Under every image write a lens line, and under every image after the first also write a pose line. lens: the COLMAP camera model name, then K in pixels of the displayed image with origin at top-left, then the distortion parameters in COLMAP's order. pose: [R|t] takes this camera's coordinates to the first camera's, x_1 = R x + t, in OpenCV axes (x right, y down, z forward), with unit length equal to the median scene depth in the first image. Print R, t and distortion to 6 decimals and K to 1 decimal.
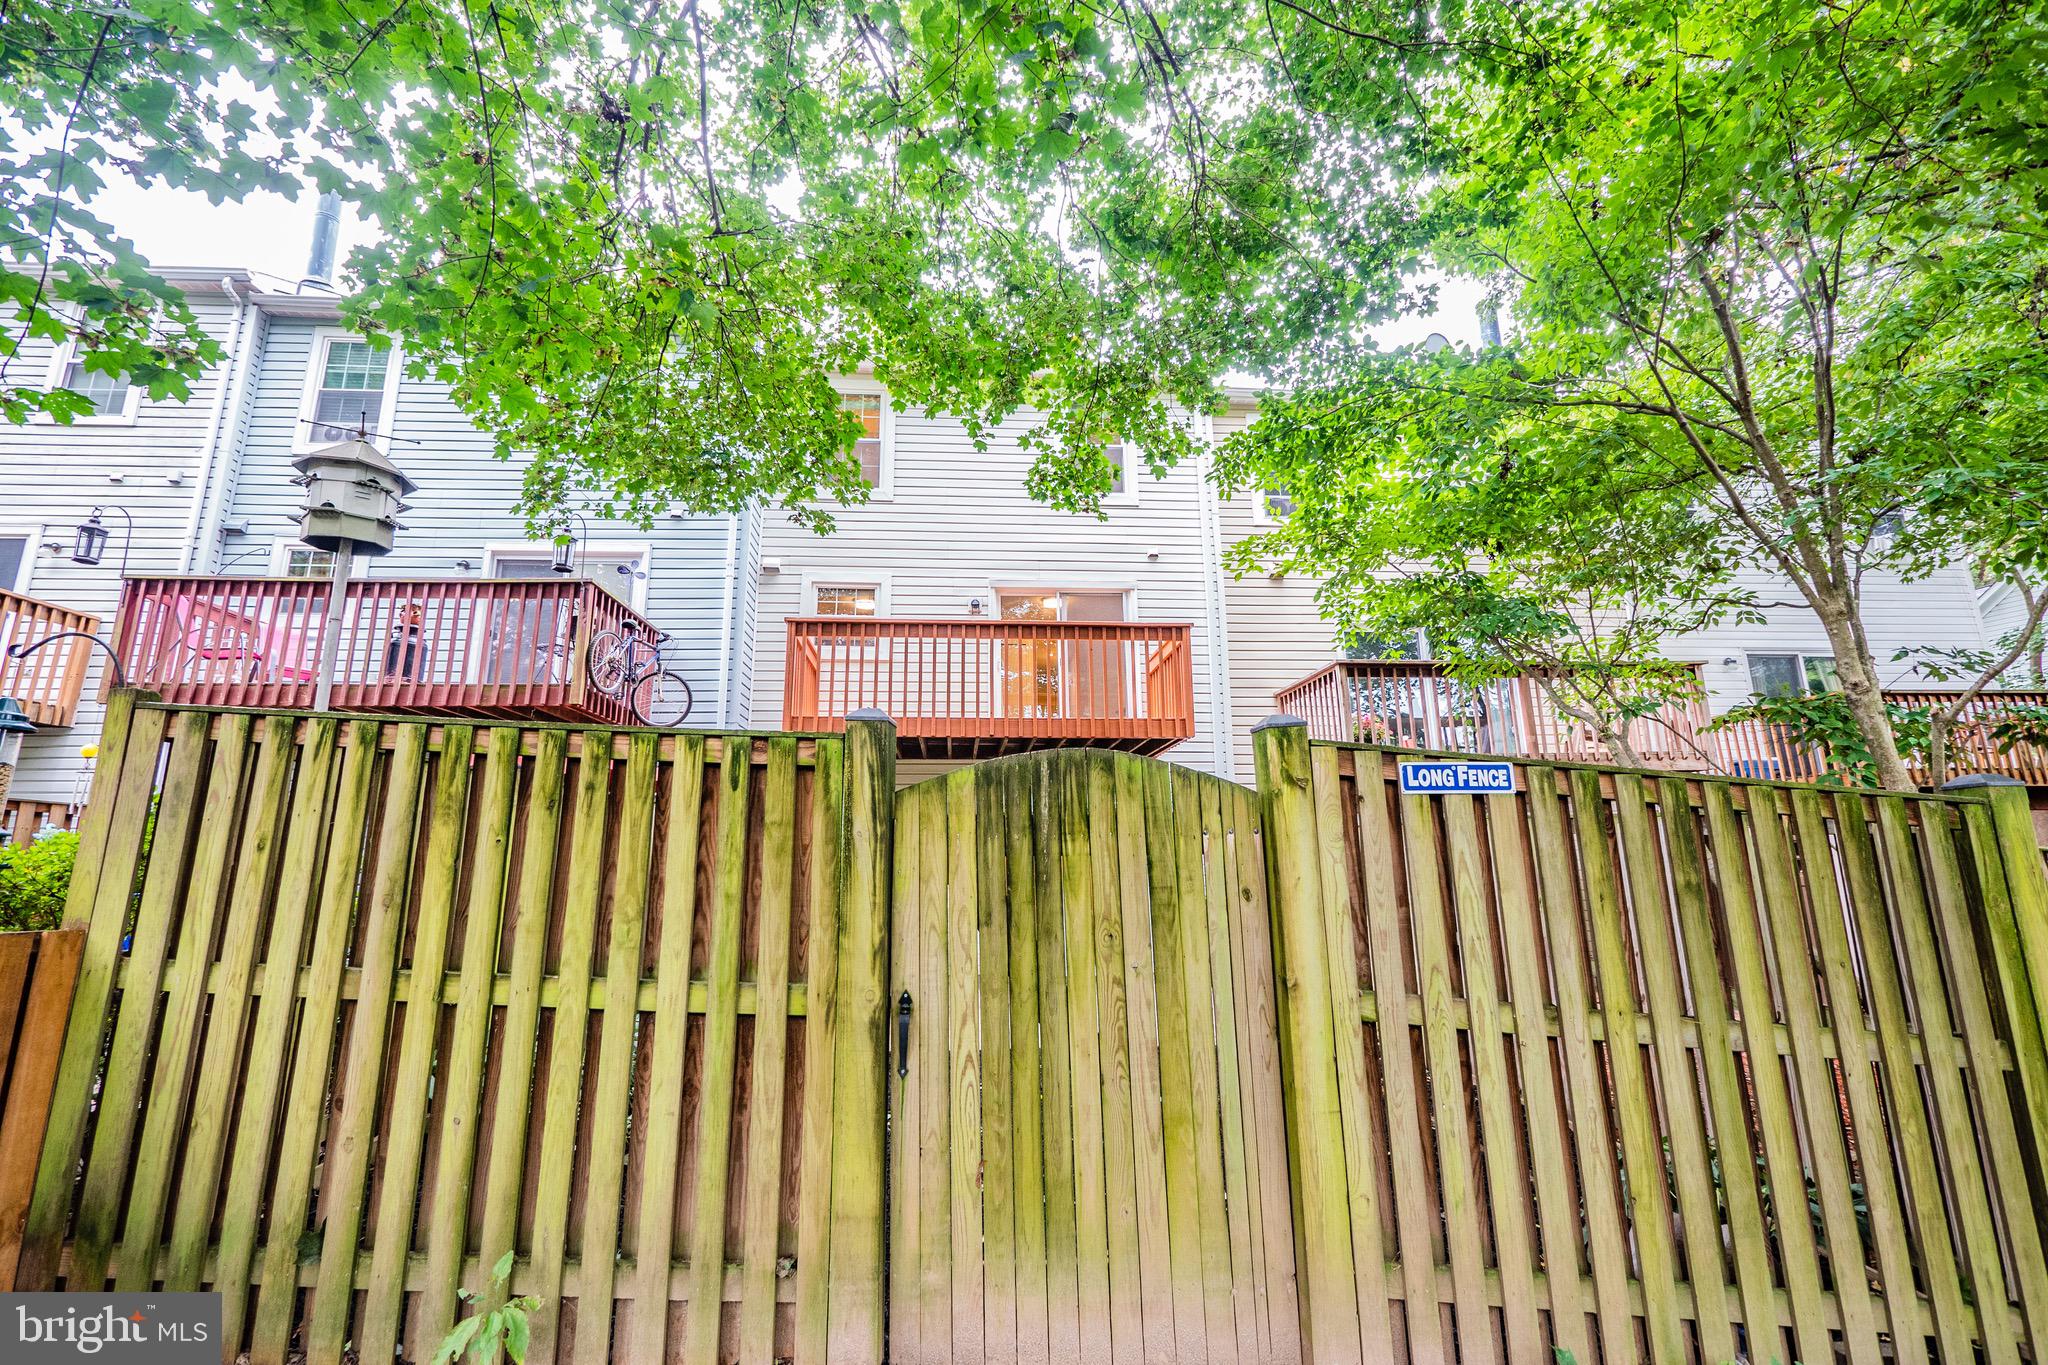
lens RADIAL K [[860.8, 0, 1017.5], [0, 860.8, 674.1], [0, 0, 1]] dist [-0.007188, 0.001149]
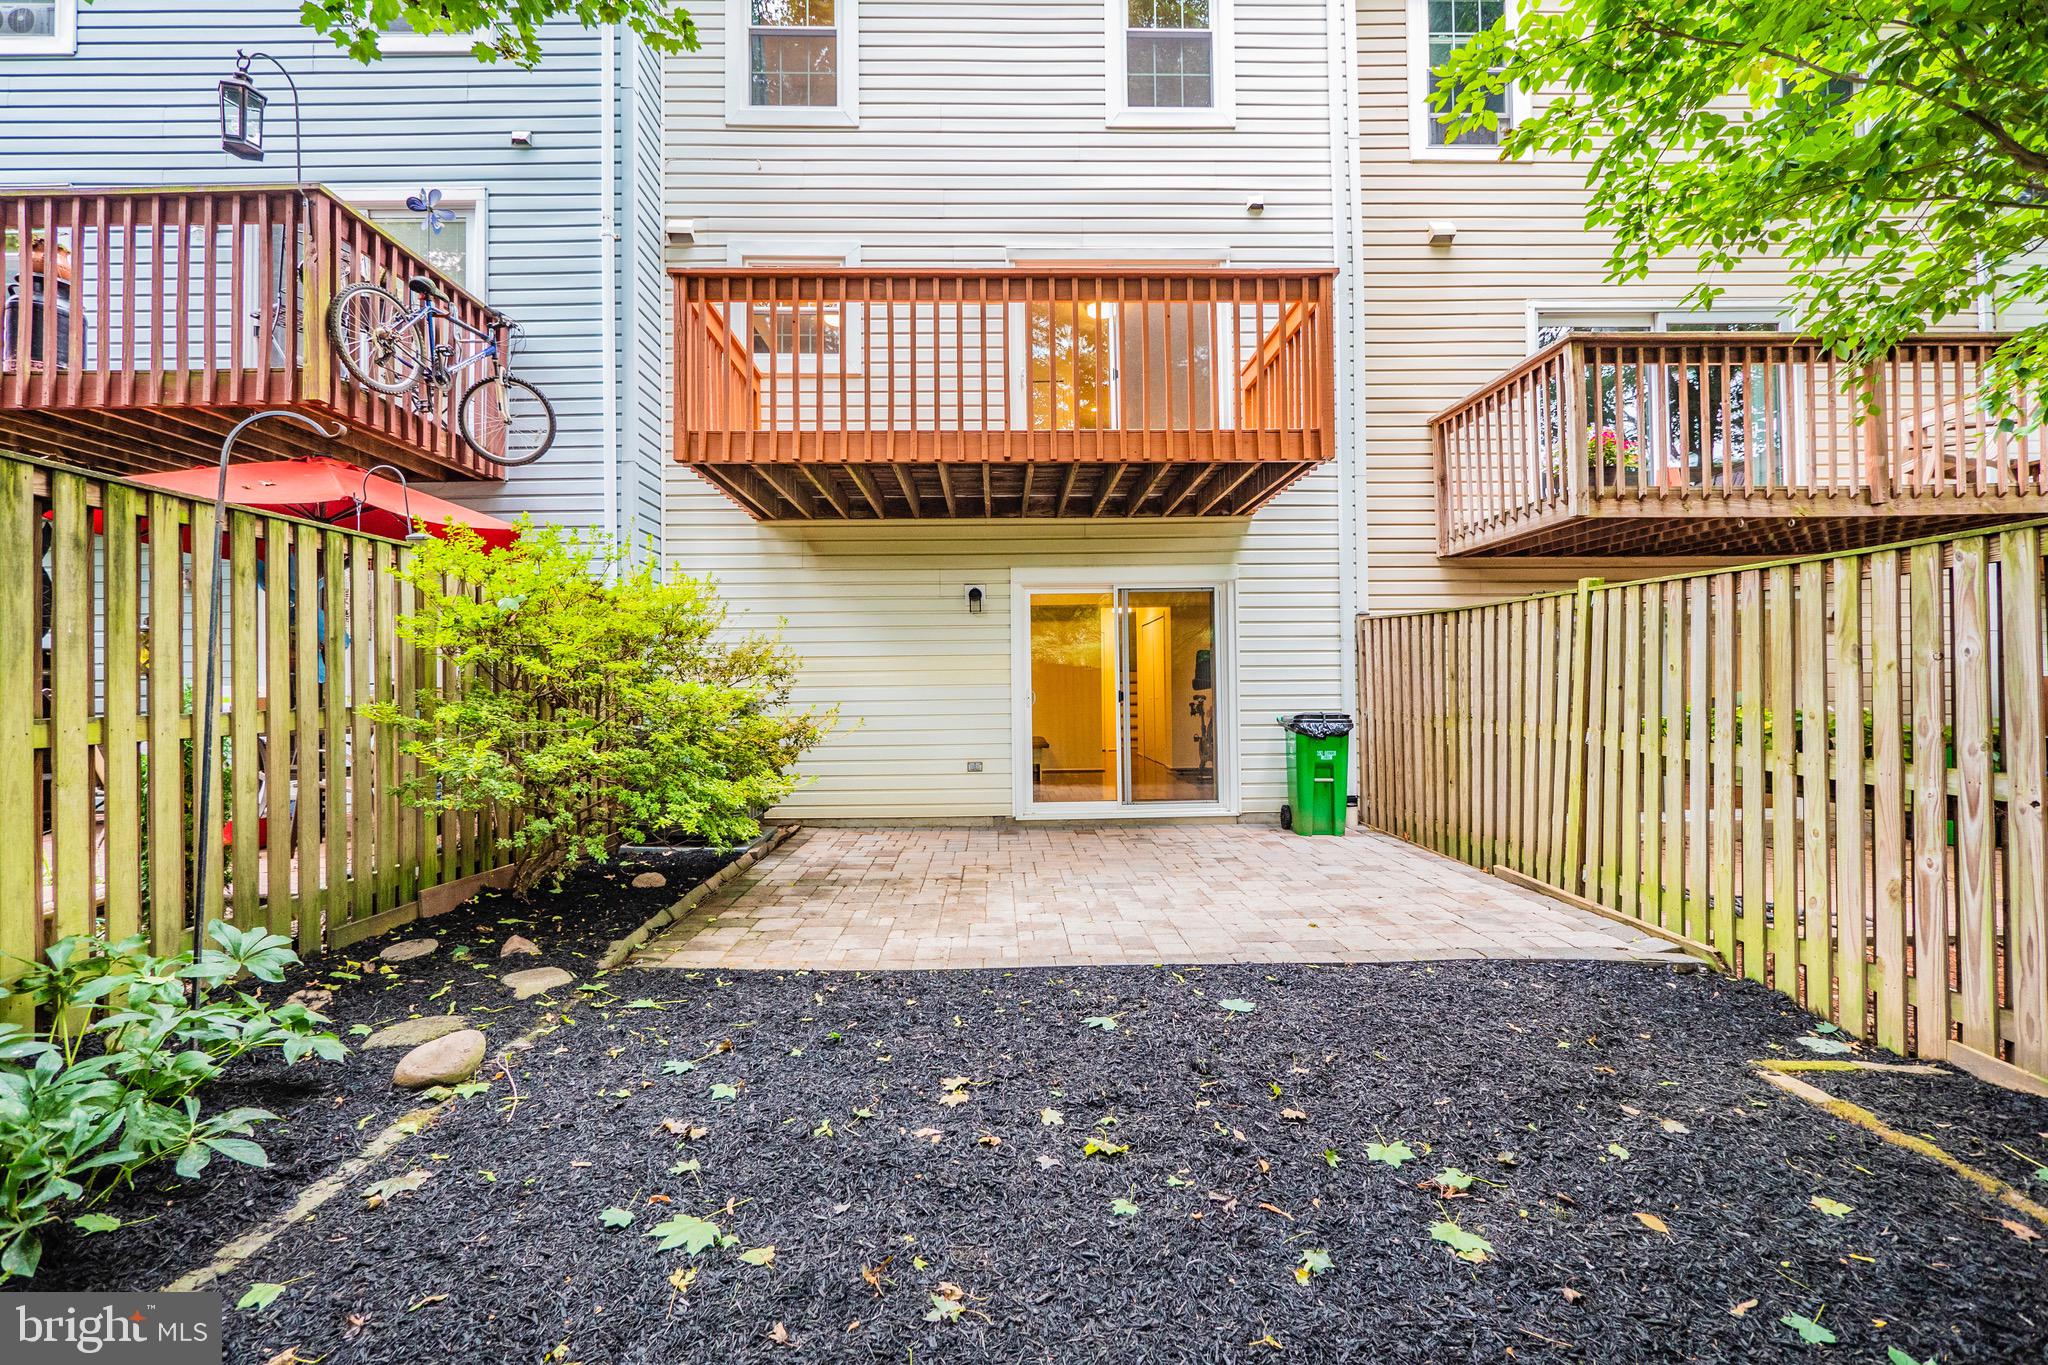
lens RADIAL K [[860.8, 0, 1023.1], [0, 860.8, 676.5], [0, 0, 1]] dist [-0.007188, 0.001149]
pose [[0.999121, -0.005115, -0.041605, 0.006561], [0.013471, 0.979059, 0.203130, 0.098139], [0.039694, -0.203511, 0.978268, 0.352900]]
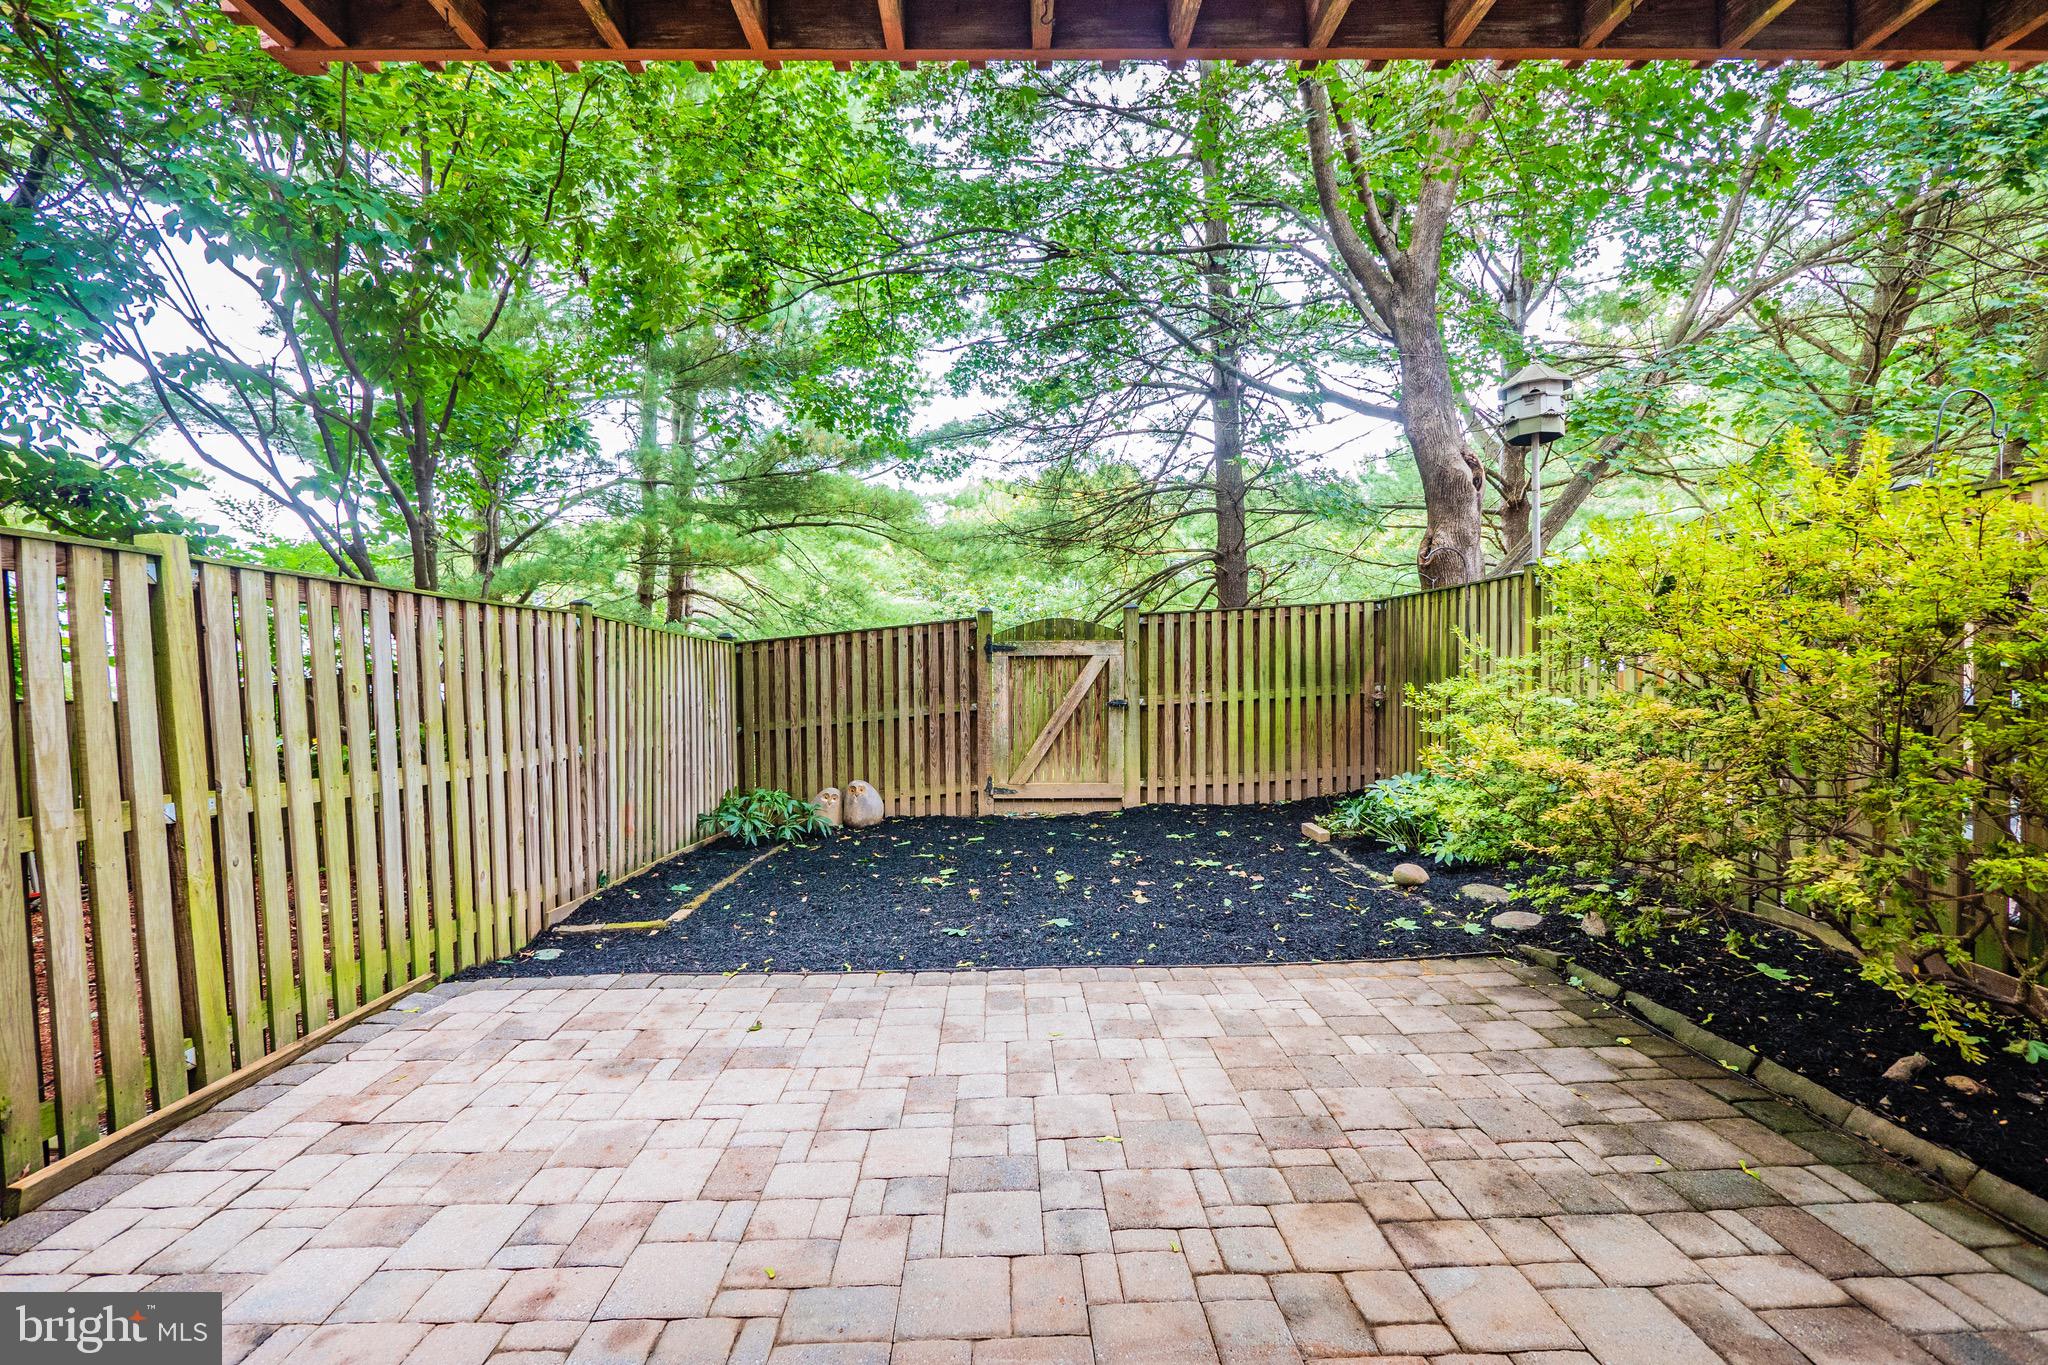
lens RADIAL K [[860.8, 0, 1028.0], [0, 860.8, 679.5], [0, 0, 1]] dist [-0.007188, 0.001149]
pose [[-0.999132, 0.017319, 0.037894, 0.018570], [0.009552, 0.980499, -0.196291, 0.258506], [-0.040555, -0.195759, -0.979813, 1.149816]]
